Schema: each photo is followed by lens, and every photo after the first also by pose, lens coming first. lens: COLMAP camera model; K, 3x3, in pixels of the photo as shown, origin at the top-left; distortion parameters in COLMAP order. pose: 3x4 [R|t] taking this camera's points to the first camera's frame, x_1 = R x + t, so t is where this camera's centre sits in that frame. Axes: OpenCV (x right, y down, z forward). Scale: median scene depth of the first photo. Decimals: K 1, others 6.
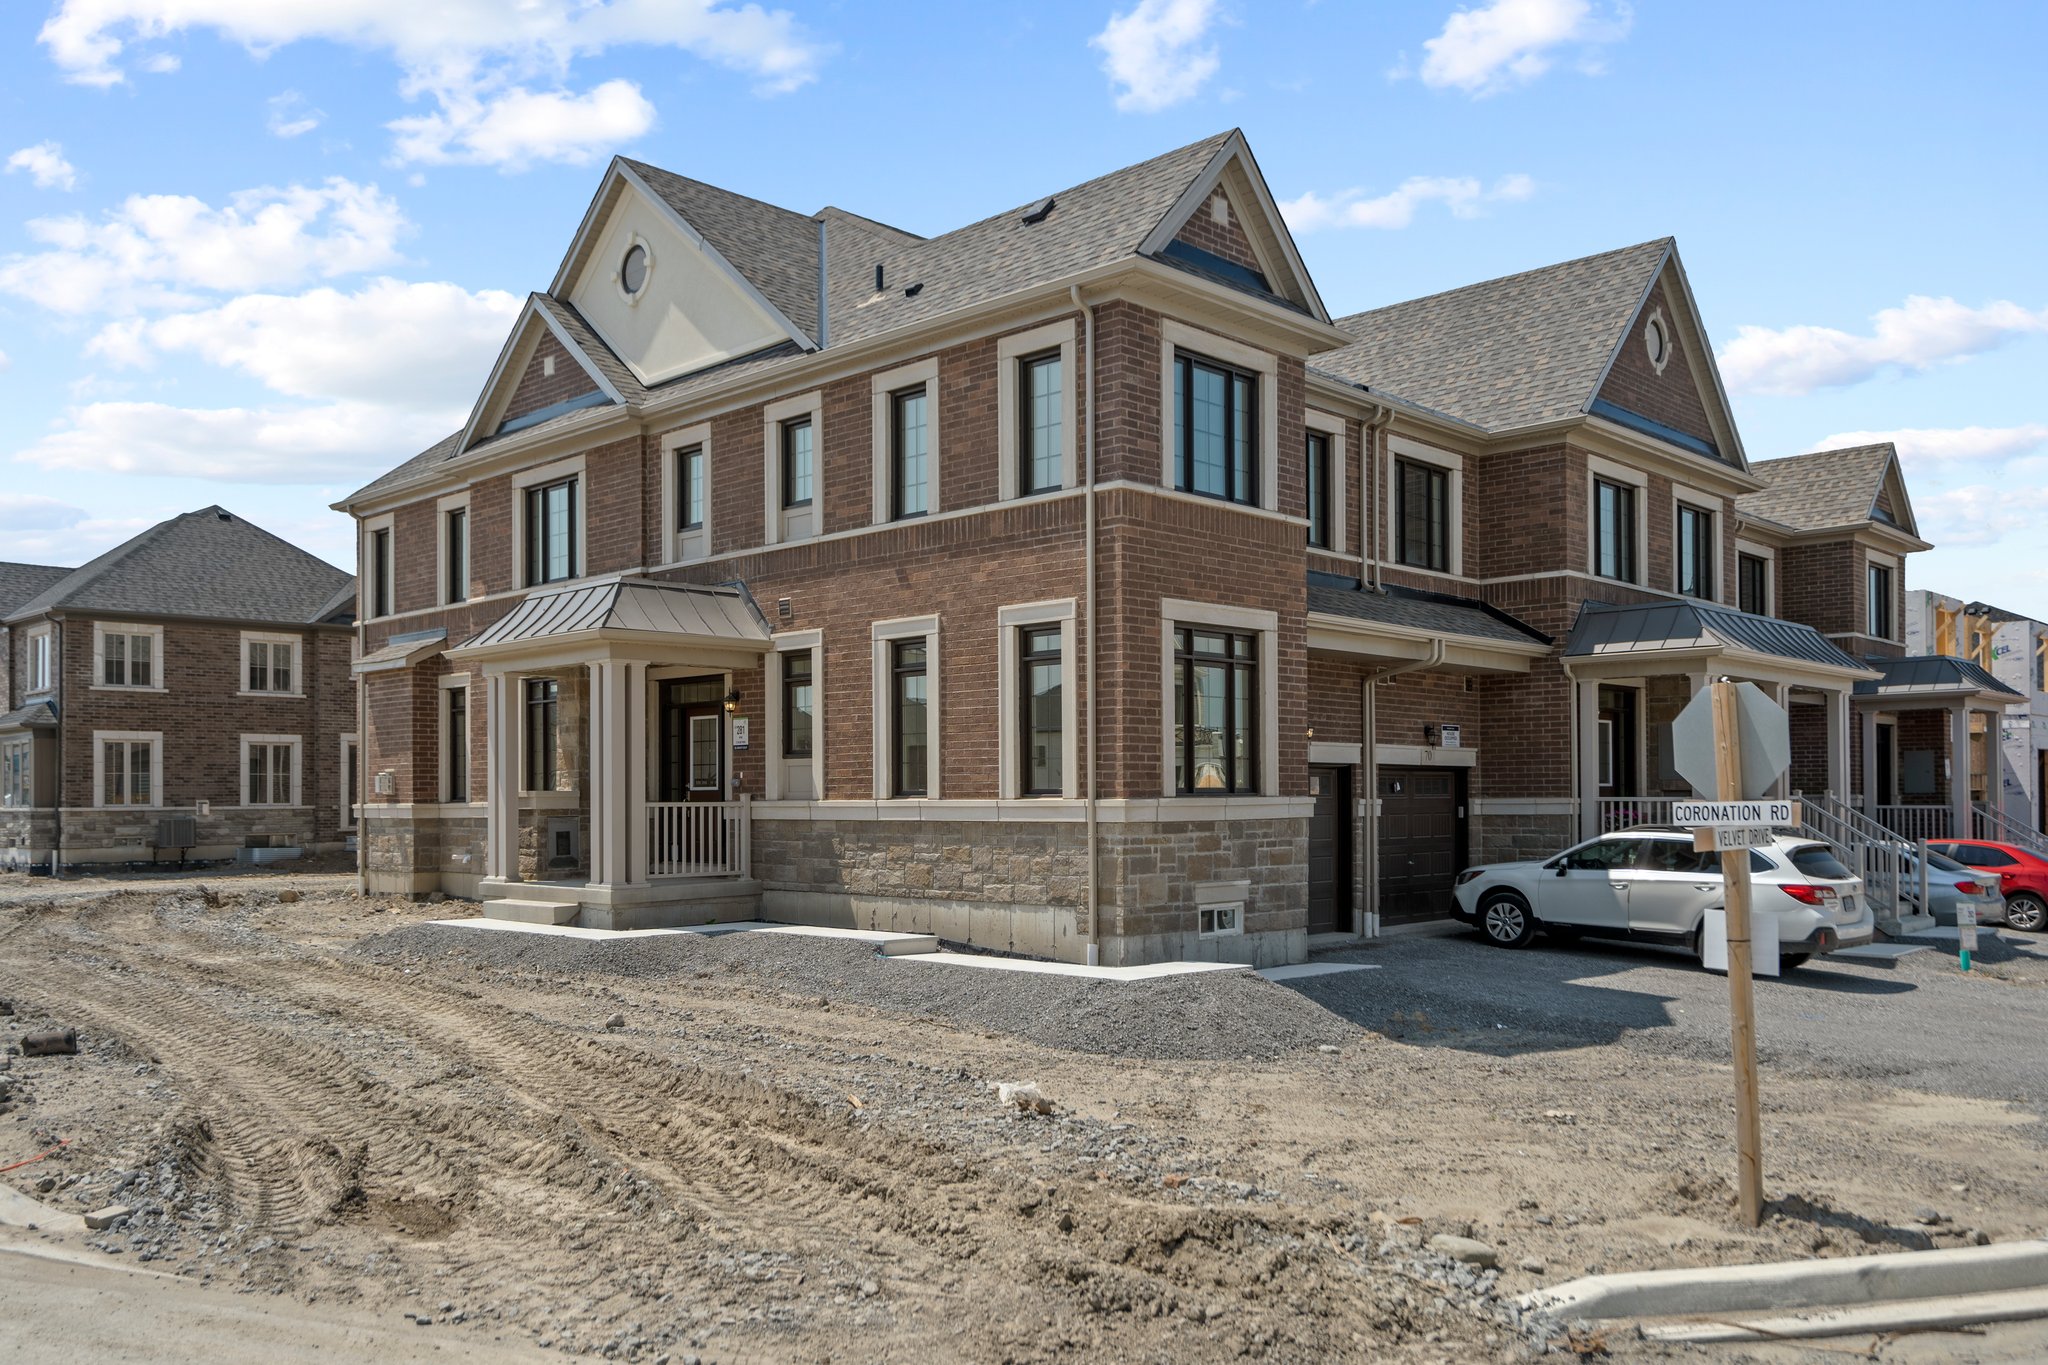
lens RADIAL K [[1571.2, 0, 1032.9], [0, 1571.2, 778.4], [0, 0, 1]] dist [0.010255, 0.013598]
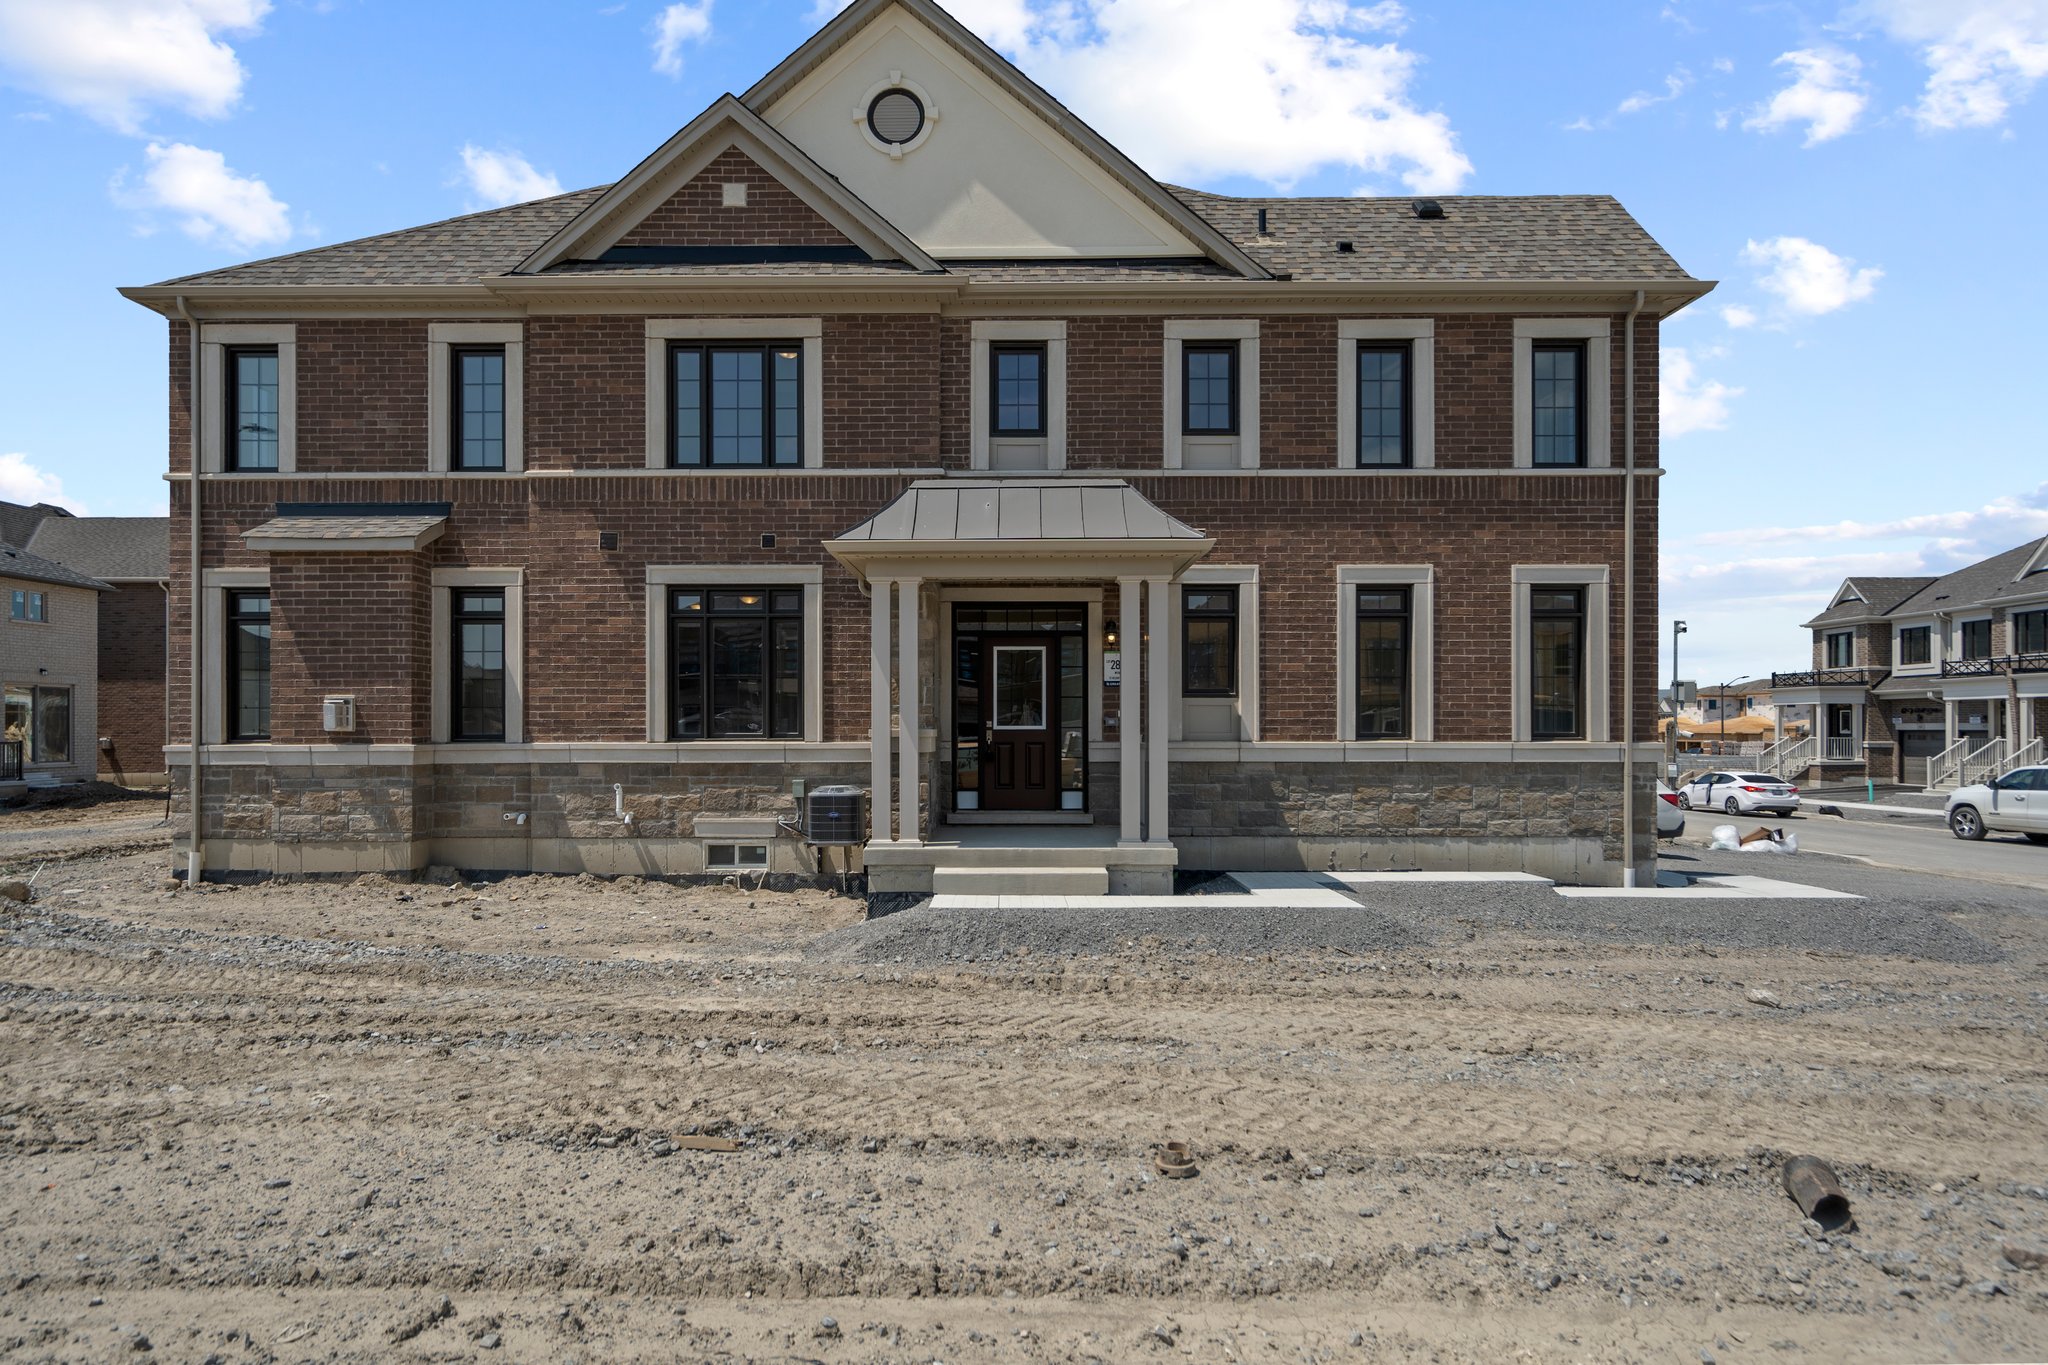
lens RADIAL K [[1030.8, 0, 1024.8], [0, 1030.8, 744.6], [0, 0, 1]] dist [-0.001000, 0.000489]
pose [[0.736763, 0.004040, 0.676139, -0.716220], [-0.012468, 0.999893, 0.007612, 0.013337], [-0.676036, -0.014038, 0.736735, 0.667836]]
